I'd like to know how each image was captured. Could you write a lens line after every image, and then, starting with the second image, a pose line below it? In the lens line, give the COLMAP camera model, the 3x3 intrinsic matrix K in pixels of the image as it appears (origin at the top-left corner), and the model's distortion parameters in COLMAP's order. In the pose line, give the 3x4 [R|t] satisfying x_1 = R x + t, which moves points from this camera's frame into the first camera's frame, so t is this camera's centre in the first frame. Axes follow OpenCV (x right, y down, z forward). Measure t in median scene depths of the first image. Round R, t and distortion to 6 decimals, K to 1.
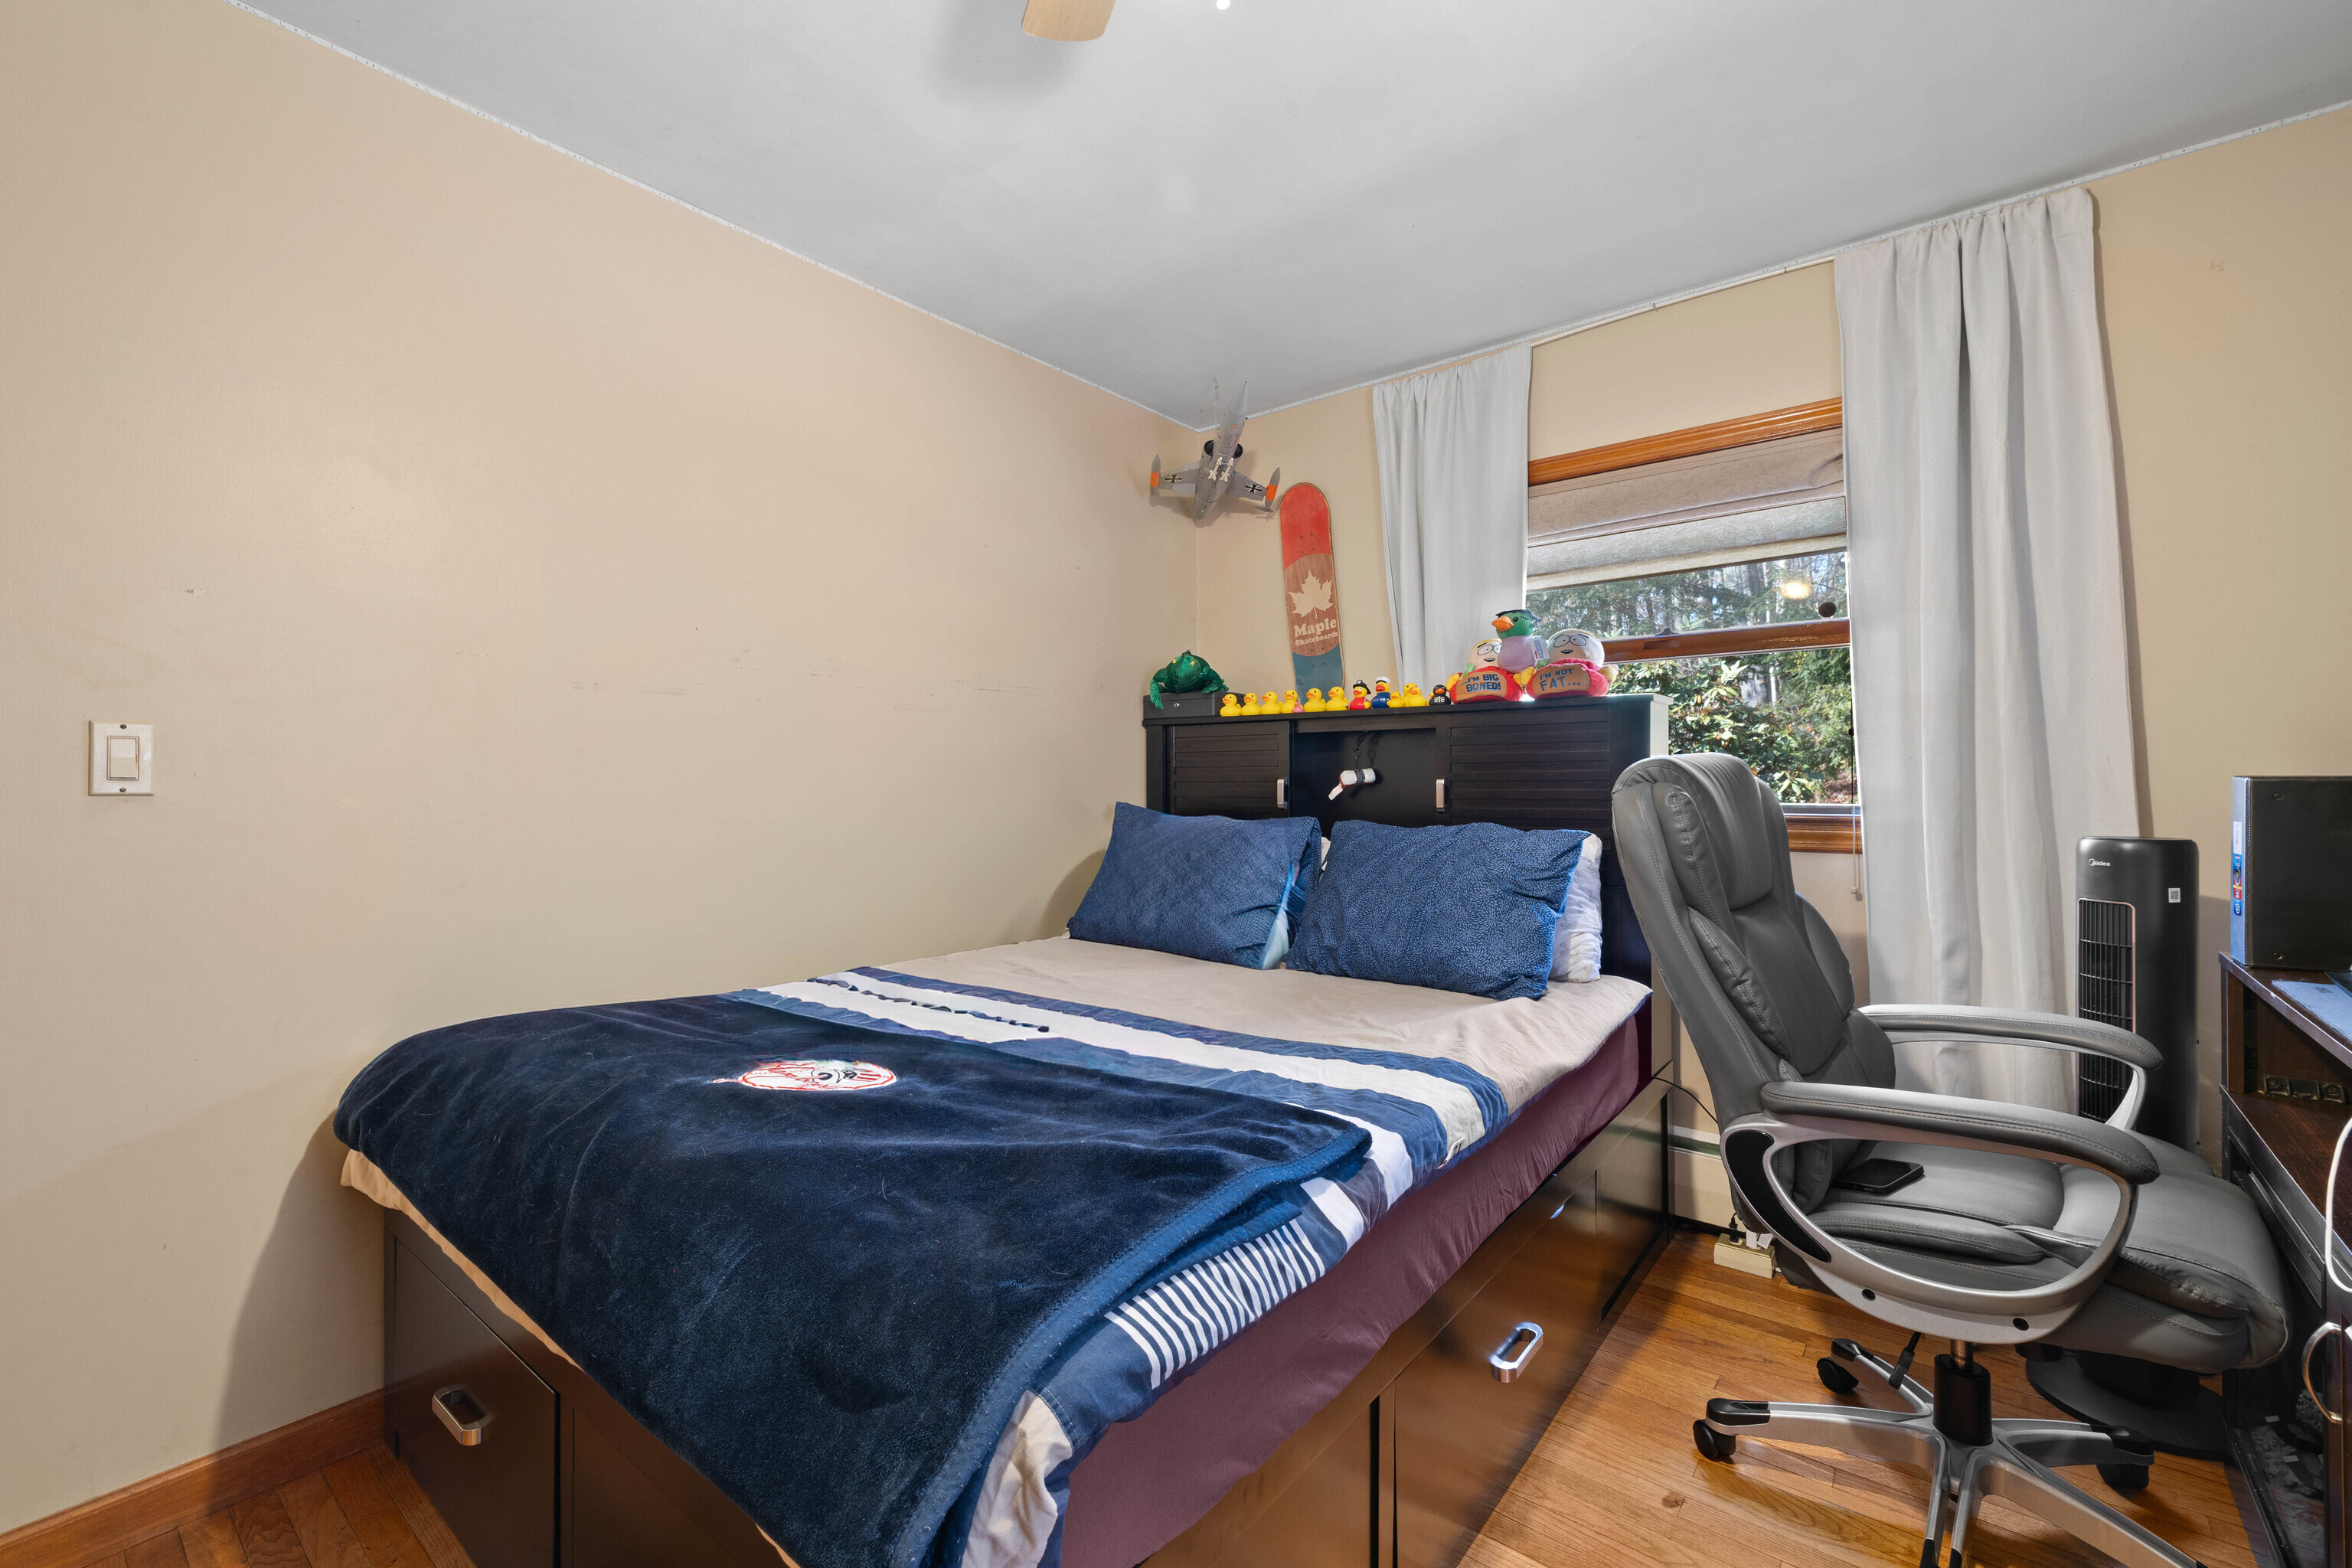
lens RADIAL K [[990.6, 0, 1166.0], [0, 990.6, 787.2], [0, 0, 1]] dist [-0.002357, -0.000162]
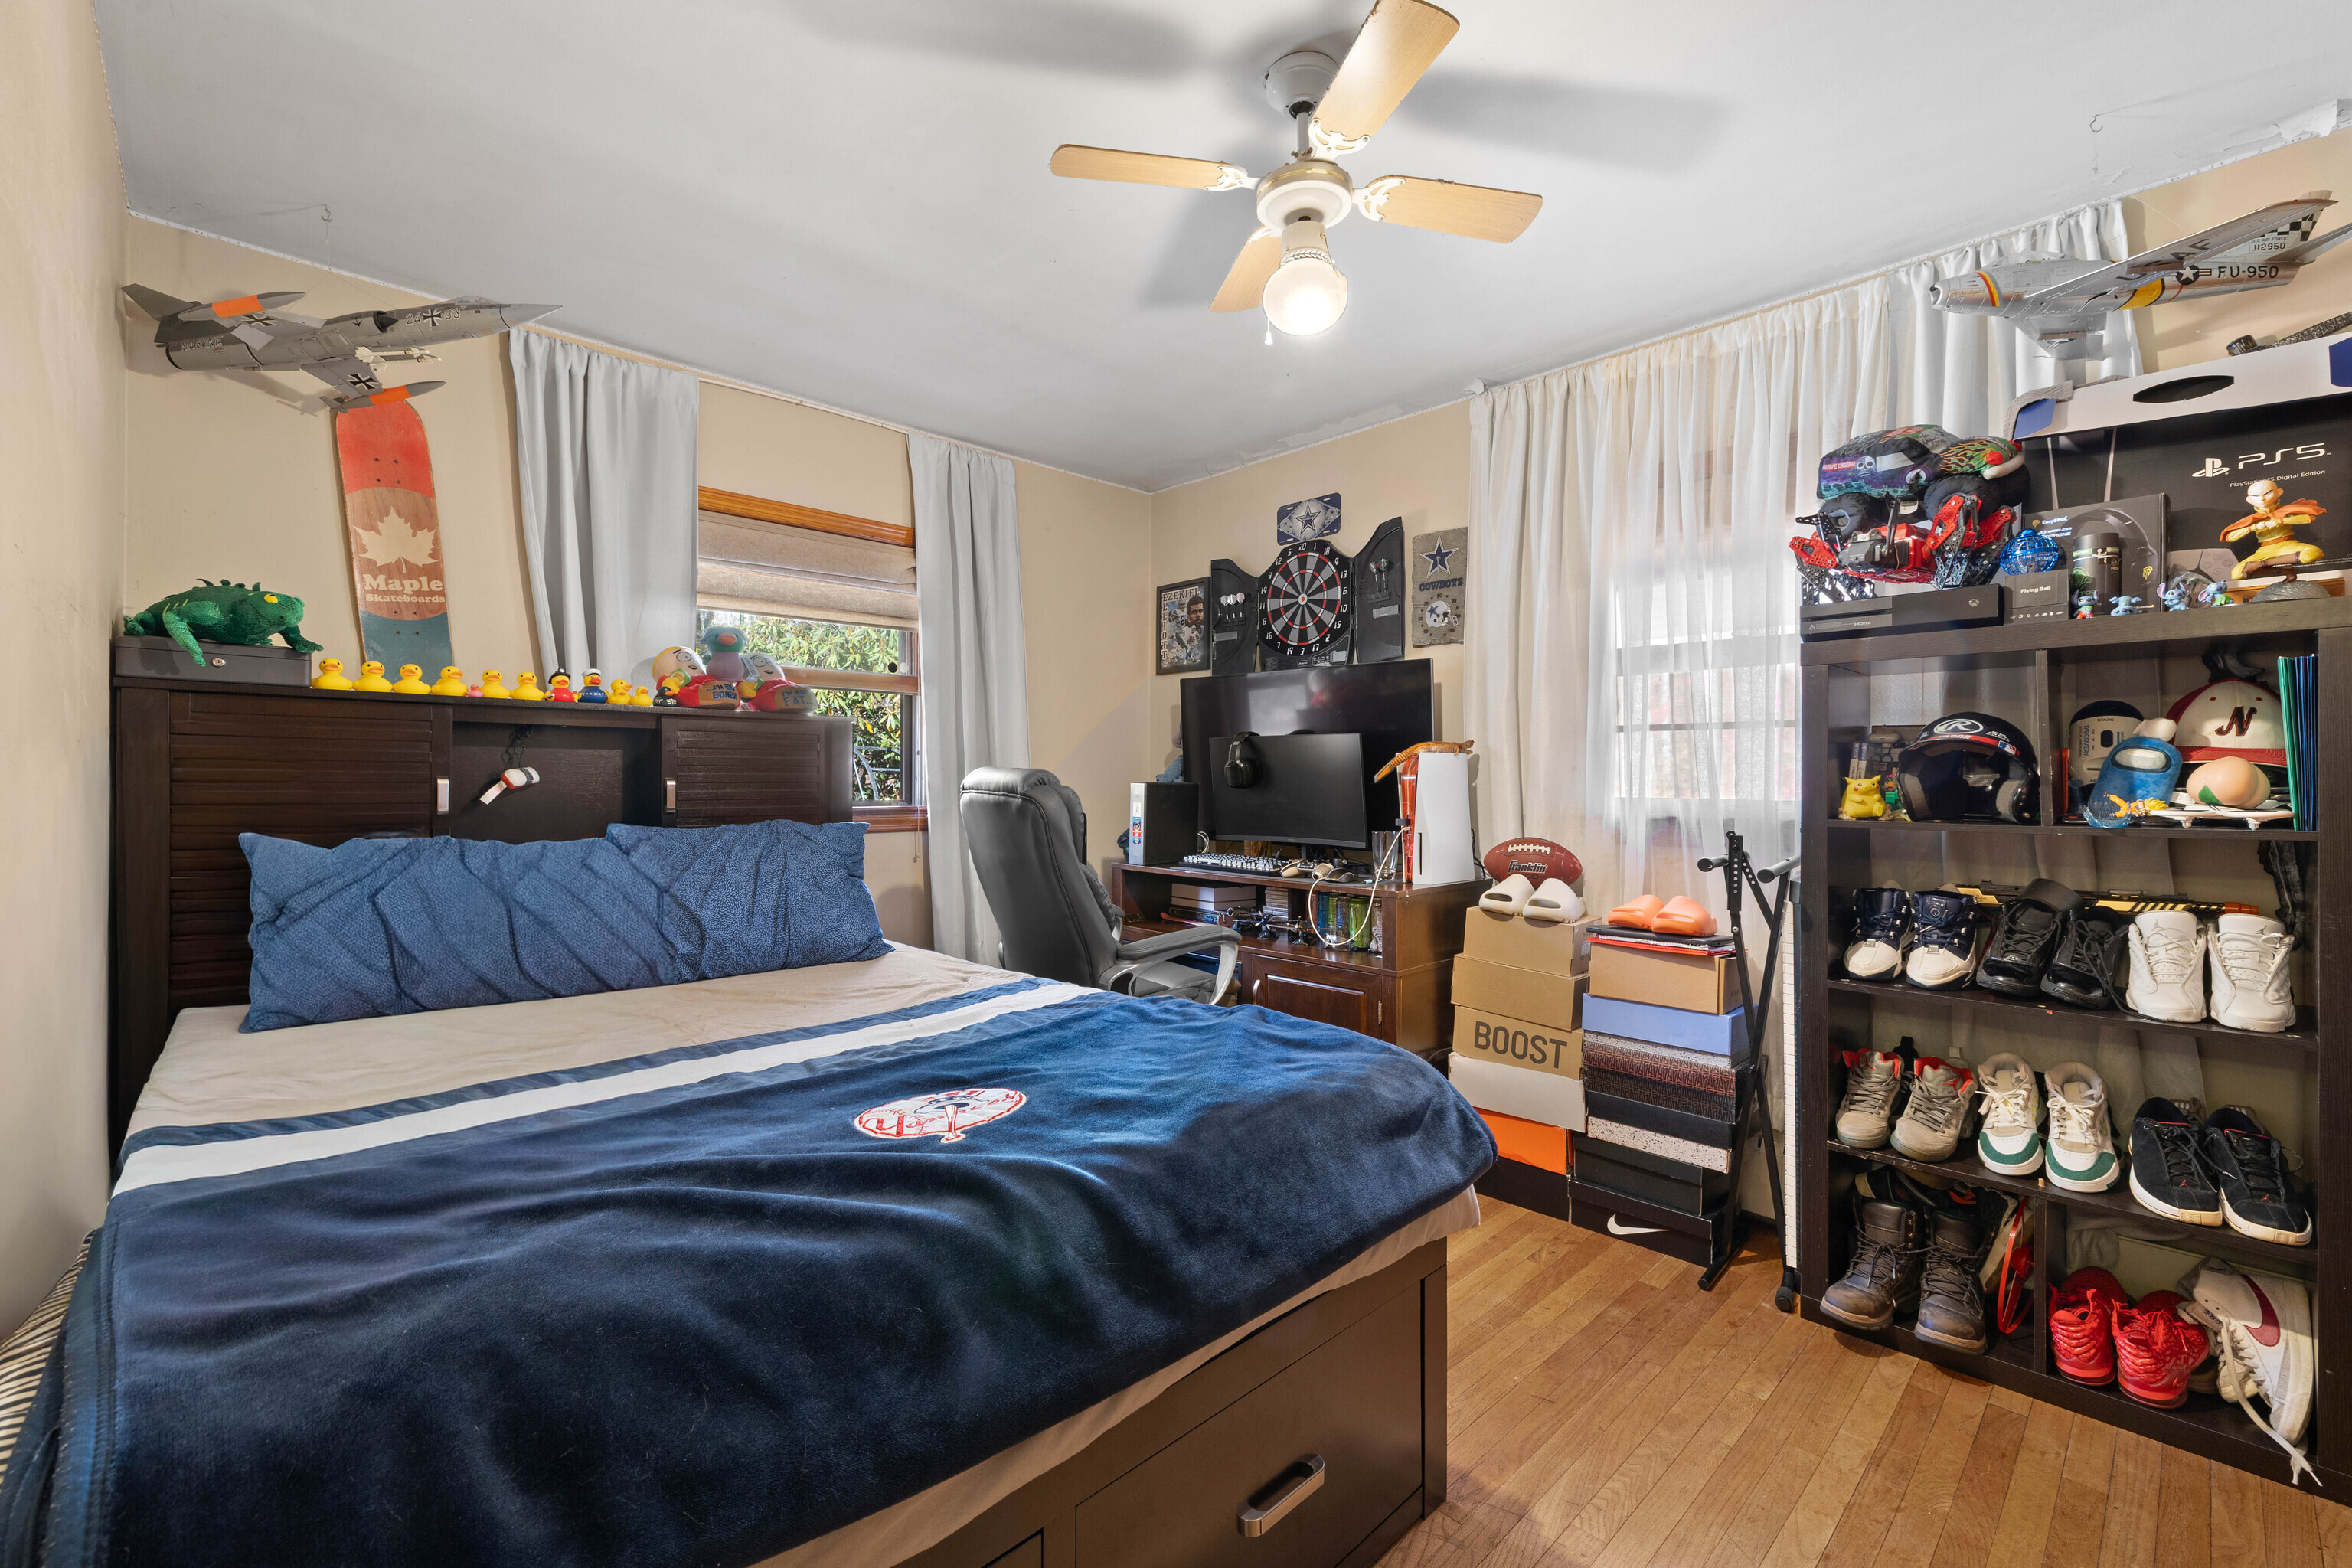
lens RADIAL K [[990.6, 0, 1166.0], [0, 990.6, 787.2], [0, 0, 1]] dist [-0.002357, -0.000162]
pose [[0.135395, 0.003297, 0.990786, -0.547292], [-0.001870, 0.999994, -0.003072, 0.000532], [-0.990790, -0.001437, 0.135401, 0.301715]]
